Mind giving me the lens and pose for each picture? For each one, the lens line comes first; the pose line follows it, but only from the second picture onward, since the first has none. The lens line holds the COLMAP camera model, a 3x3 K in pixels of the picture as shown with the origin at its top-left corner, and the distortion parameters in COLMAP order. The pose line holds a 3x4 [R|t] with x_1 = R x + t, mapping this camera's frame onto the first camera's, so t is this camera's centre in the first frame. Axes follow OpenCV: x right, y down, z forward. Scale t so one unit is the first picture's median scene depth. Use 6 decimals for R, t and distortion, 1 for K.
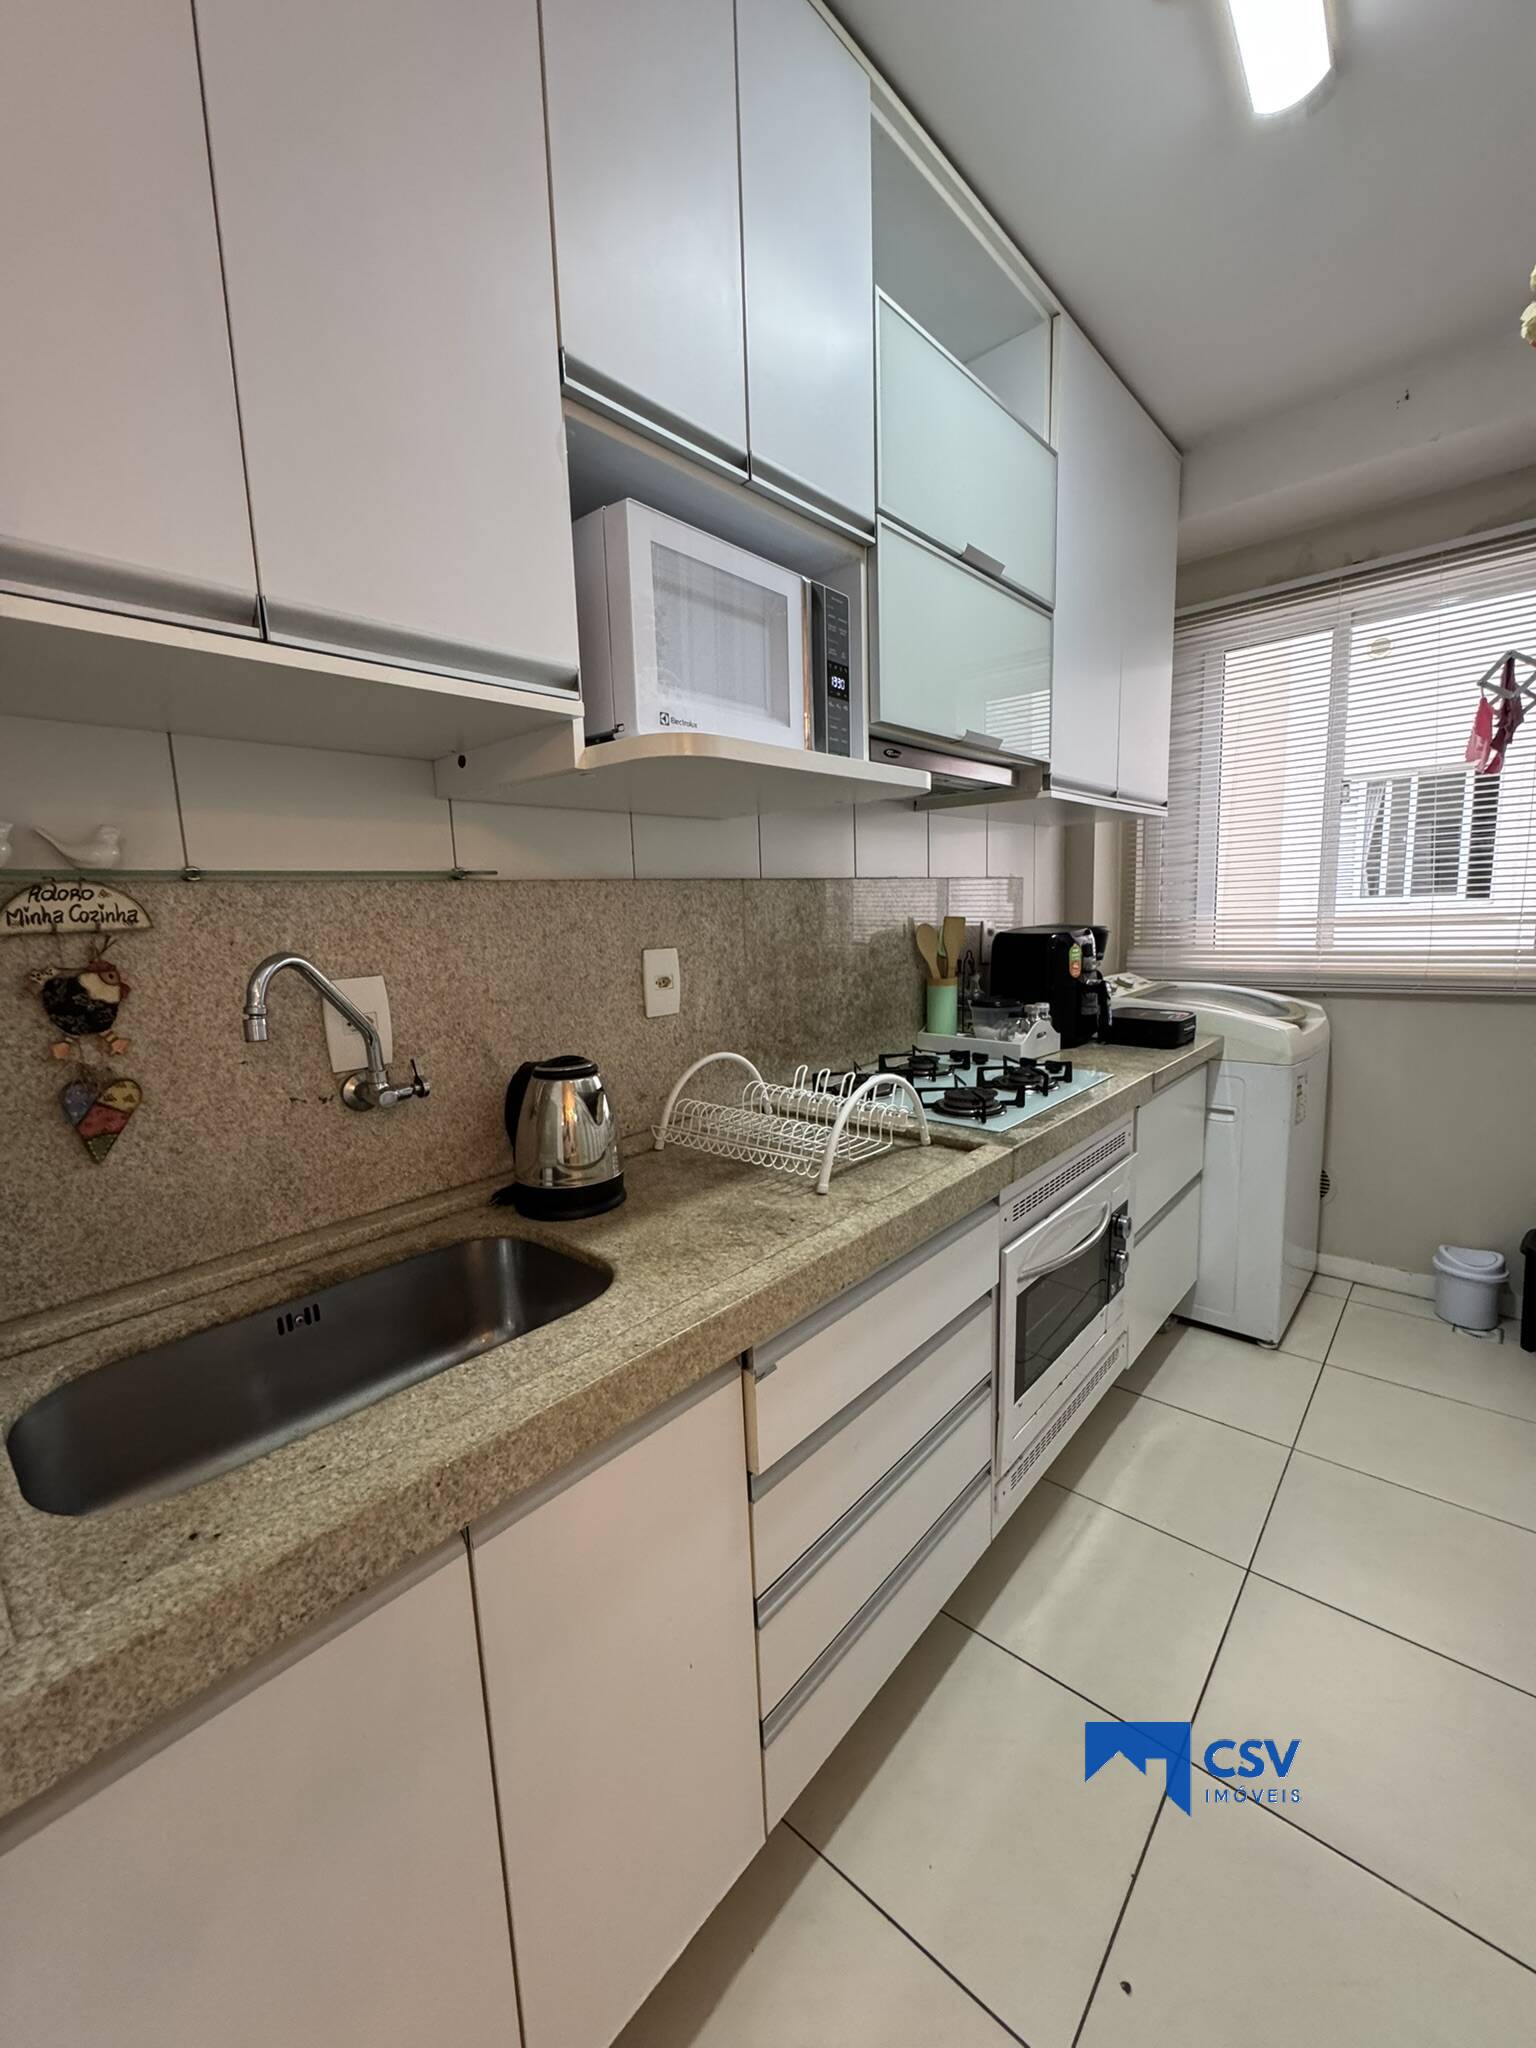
lens RADIAL K [[819.0, 0, 769.9], [0, 819.0, 1023.5], [0, 0, 1]] dist [-0.004521, 0.000634]
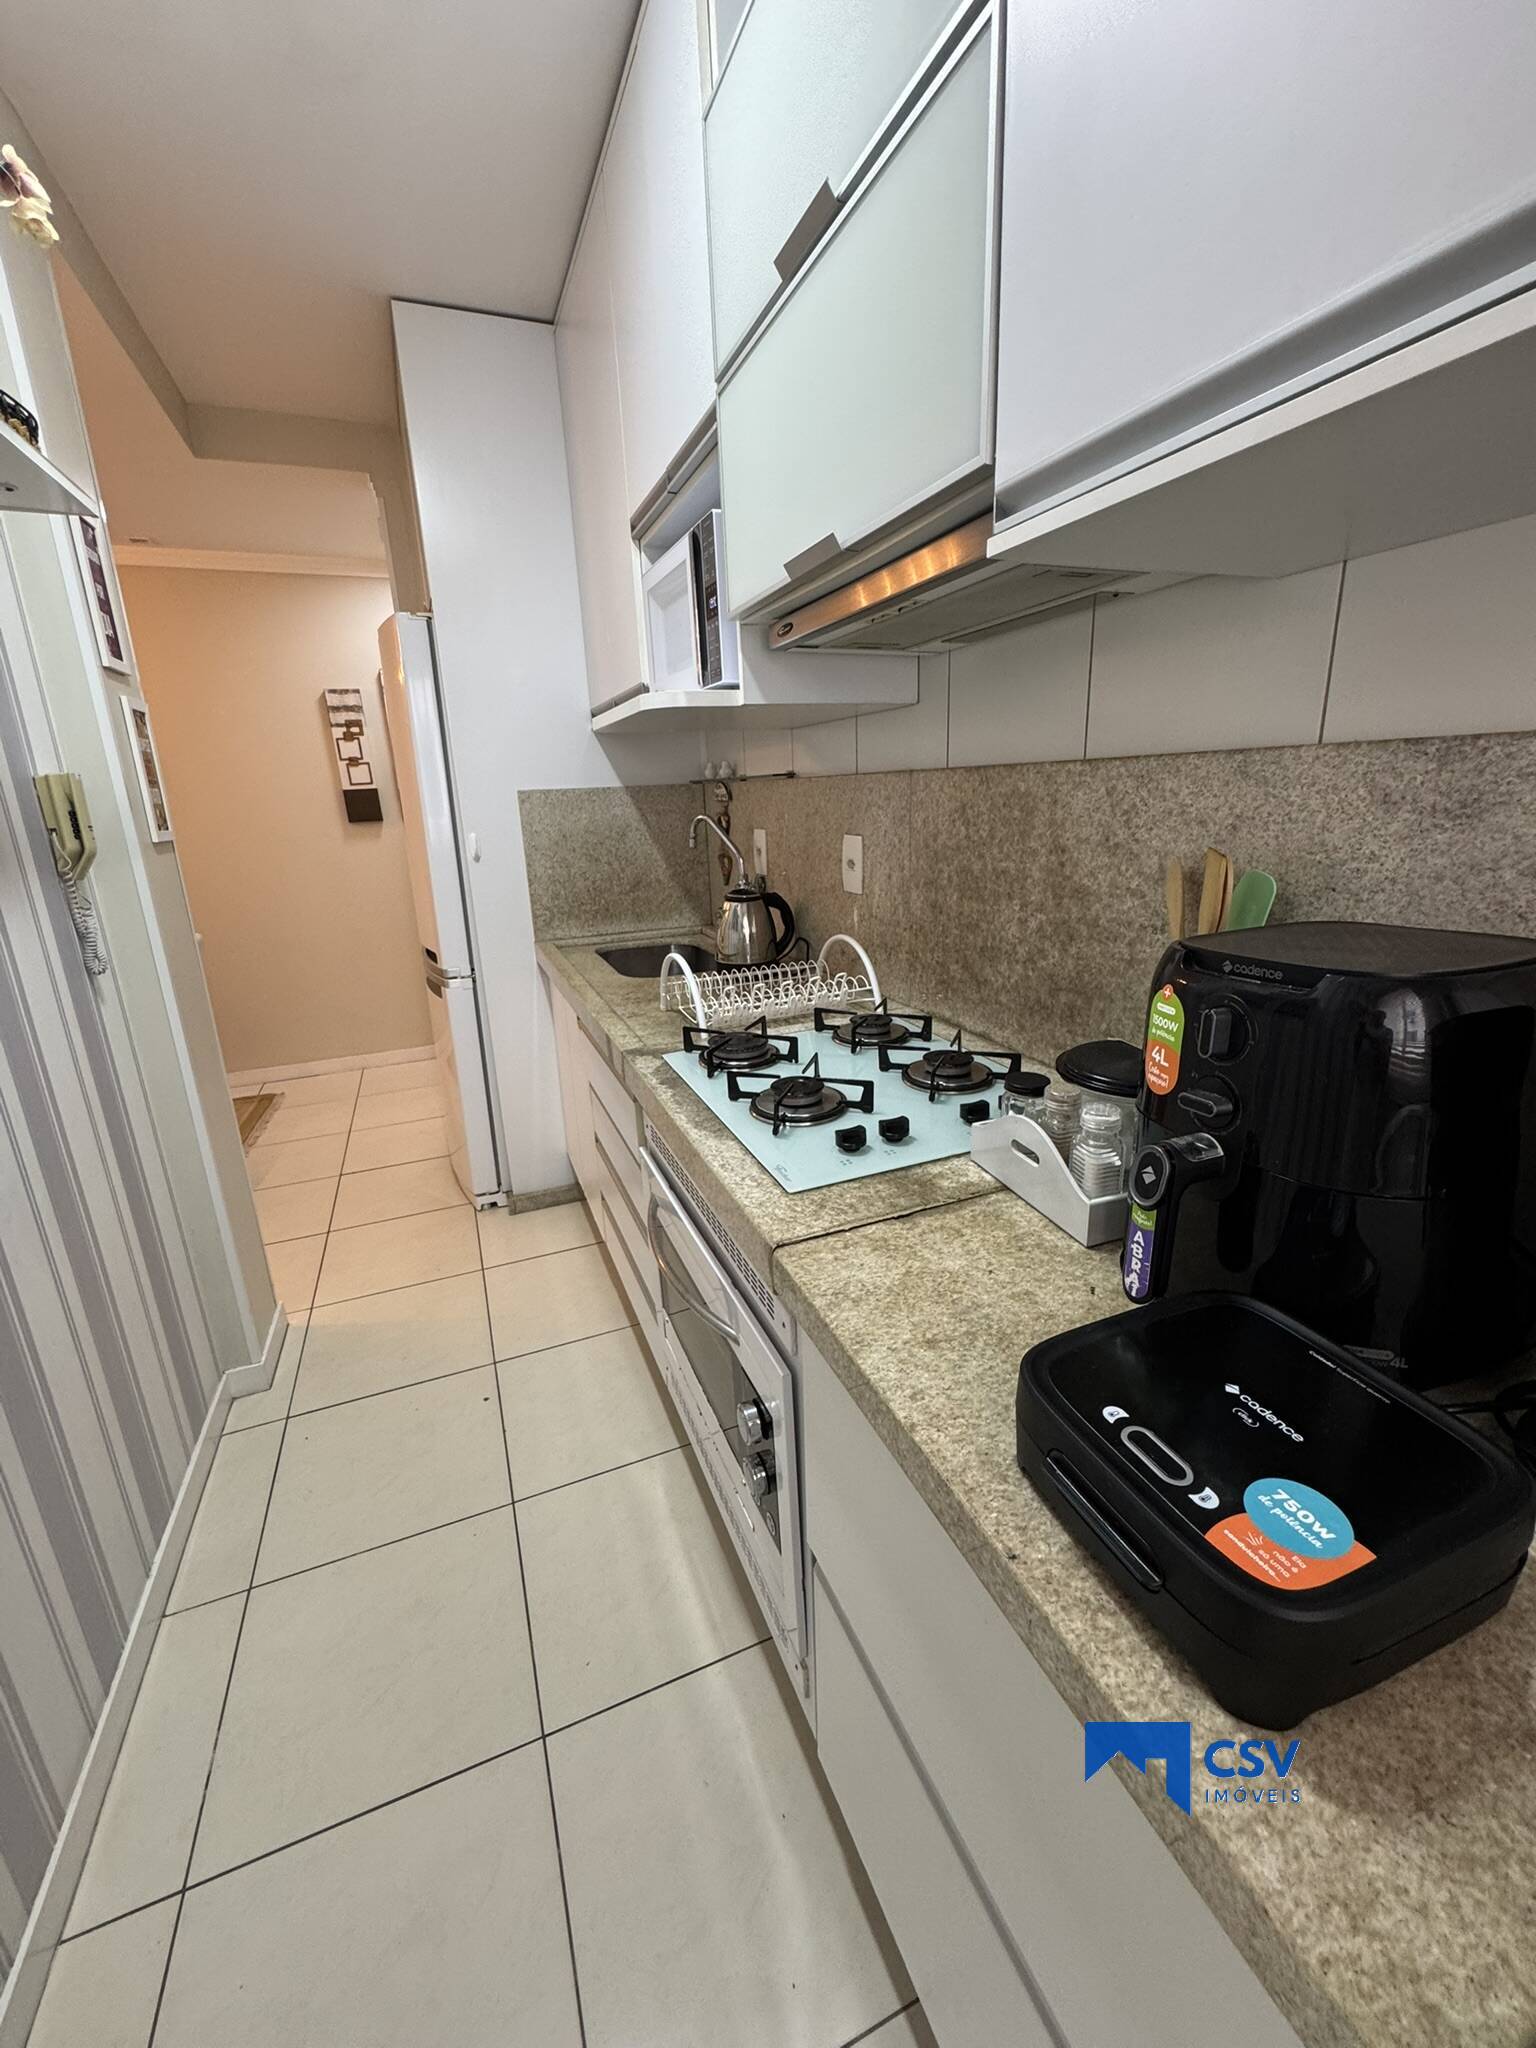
lens RADIAL K [[819.0, 0, 763.2], [0, 819.0, 1022.1], [0, 0, 1]] dist [-0.004521, 0.000634]
pose [[-0.442337, 0.294823, -0.847005, 0.857937], [-0.081028, 0.927423, 0.365131, -0.224508], [0.893181, 0.230142, -0.386345, 1.205856]]
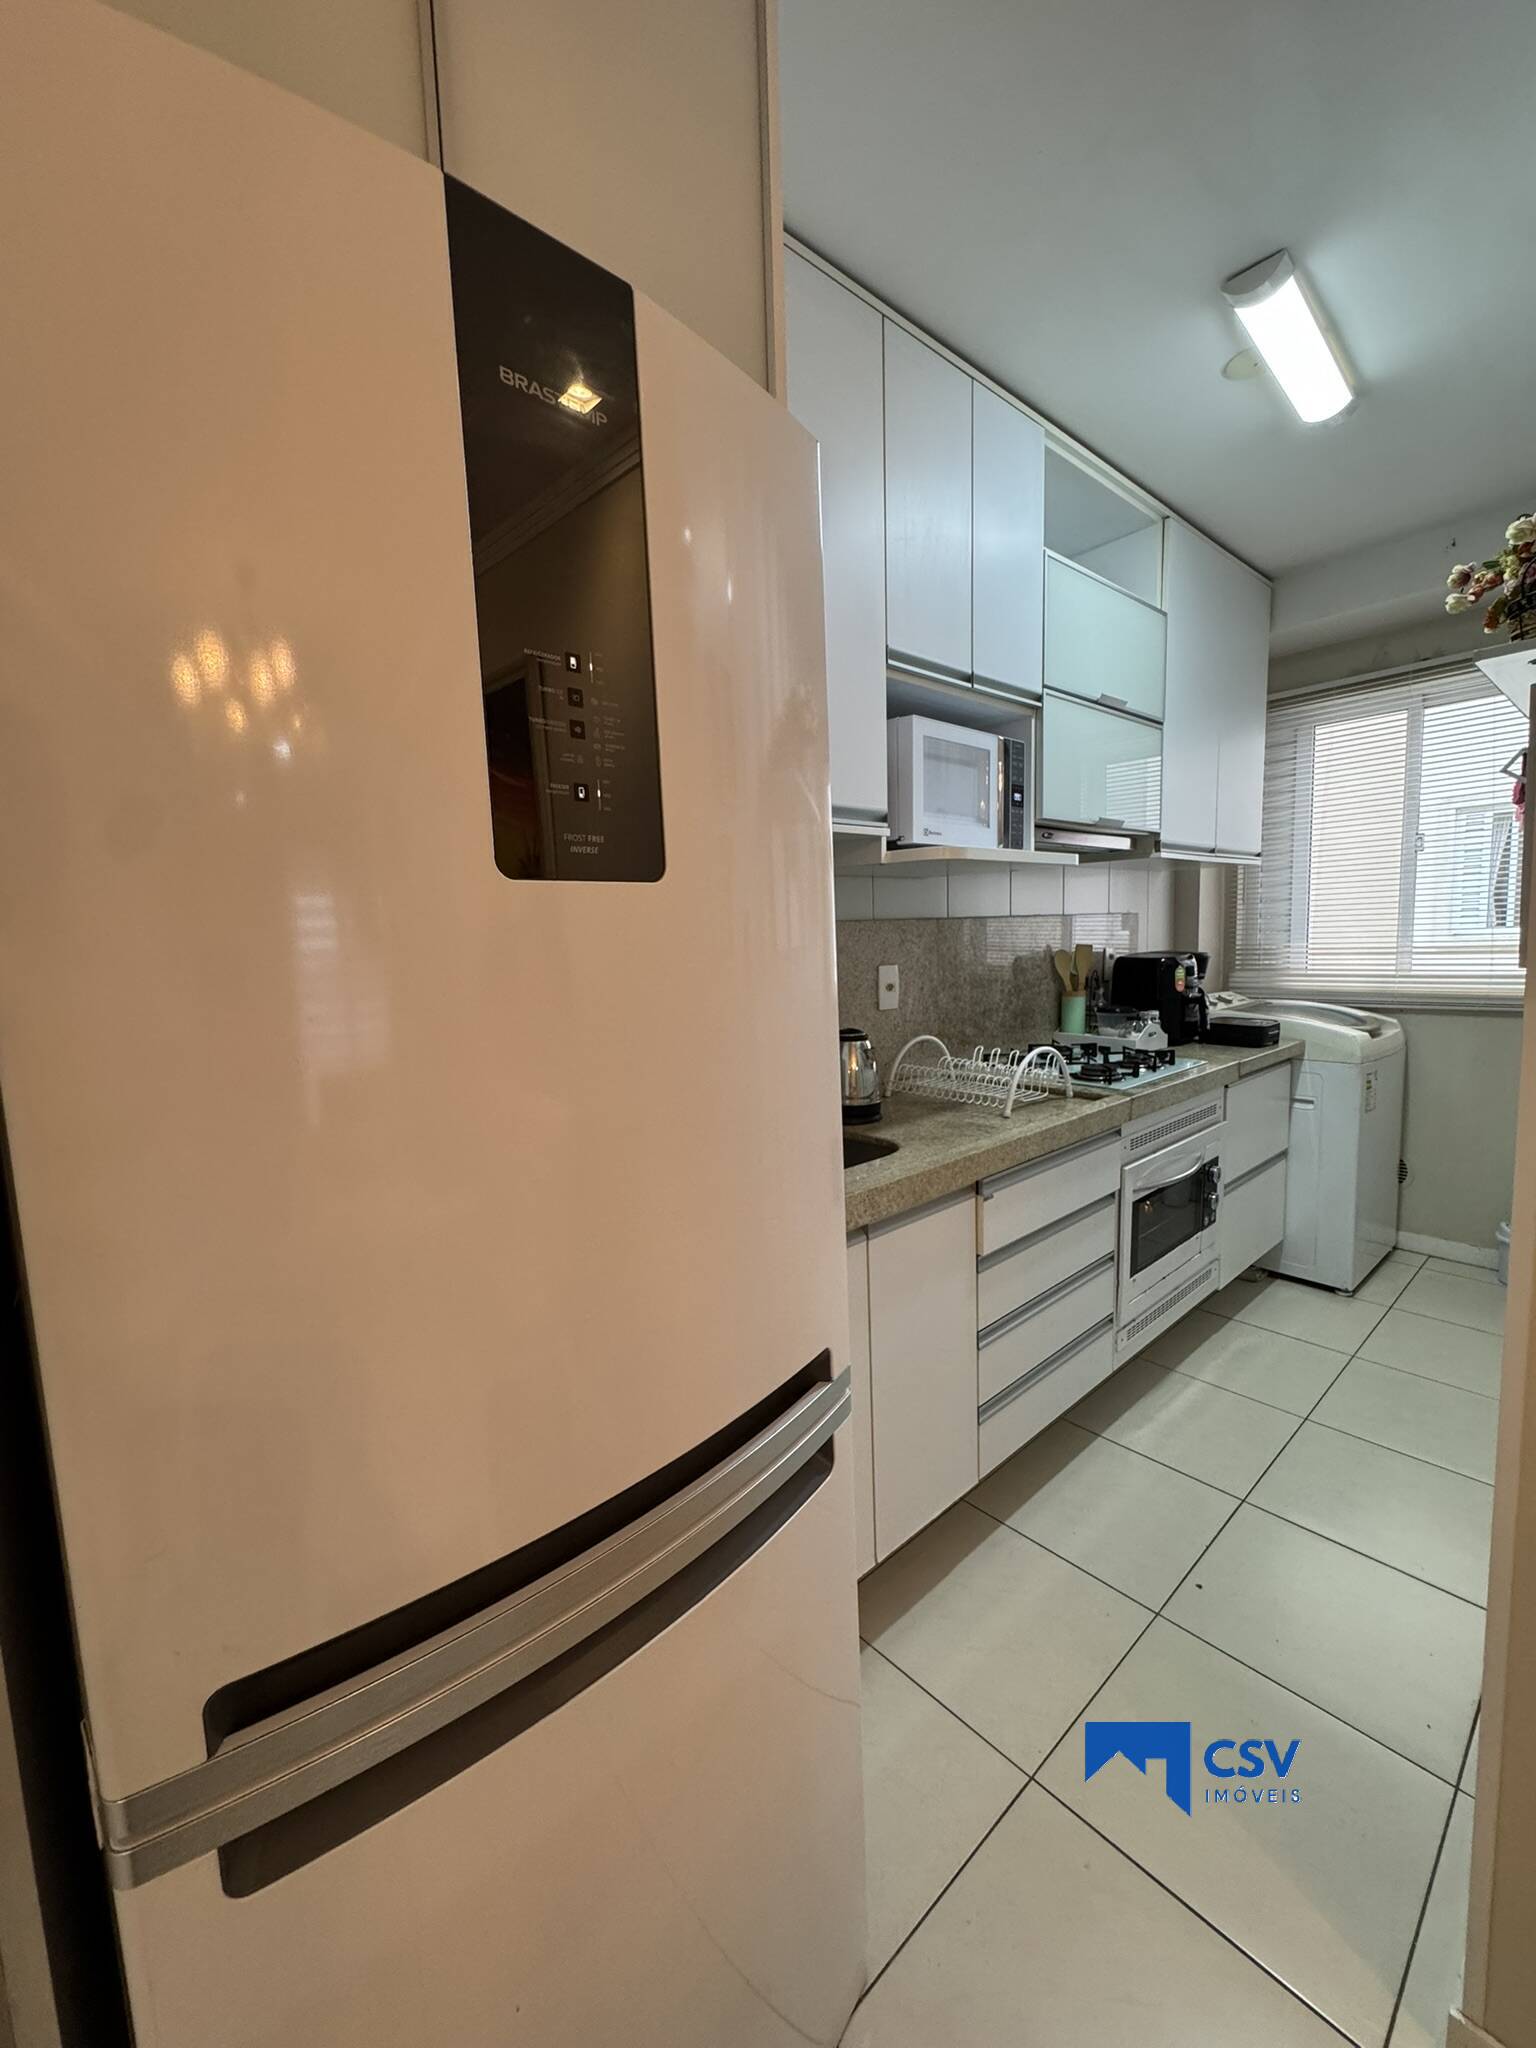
lens RADIAL K [[819.0, 0, 771.9], [0, 819.0, 1023.8], [0, 0, 1]] dist [-0.004521, 0.000634]
pose [[0.992817, 0.017061, -0.118420, -0.142938], [-0.020494, 0.999402, -0.027833, 0.054652], [0.117875, 0.030060, 0.992573, -0.450592]]
